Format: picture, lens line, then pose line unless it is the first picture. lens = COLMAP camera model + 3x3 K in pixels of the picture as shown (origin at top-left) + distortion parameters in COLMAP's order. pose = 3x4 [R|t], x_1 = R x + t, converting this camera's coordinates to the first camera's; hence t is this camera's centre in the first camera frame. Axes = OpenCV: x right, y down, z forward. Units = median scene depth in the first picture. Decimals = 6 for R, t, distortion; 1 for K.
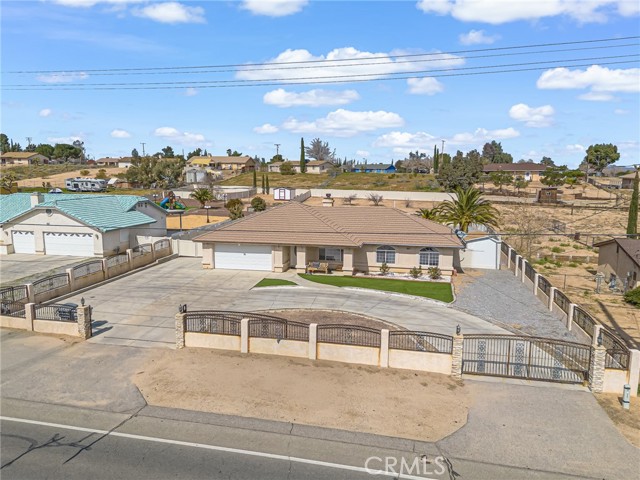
lens RADIAL K [[463.6, 0, 321.8], [0, 463.6, 239.8], [0, 0, 1]] dist [0.076757, -0.076241]
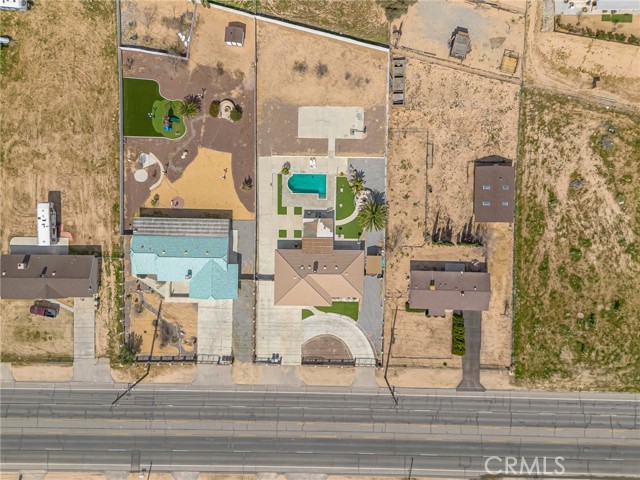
lens RADIAL K [[463.6, 0, 321.8], [0, 463.6, 239.8], [0, 0, 1]] dist [0.076757, -0.076241]
pose [[0.984069, -0.177260, -0.013688, 0.134551], [0.036708, 0.127244, 0.991192, -3.010929], [-0.173957, -0.975904, 0.131723, 0.976404]]
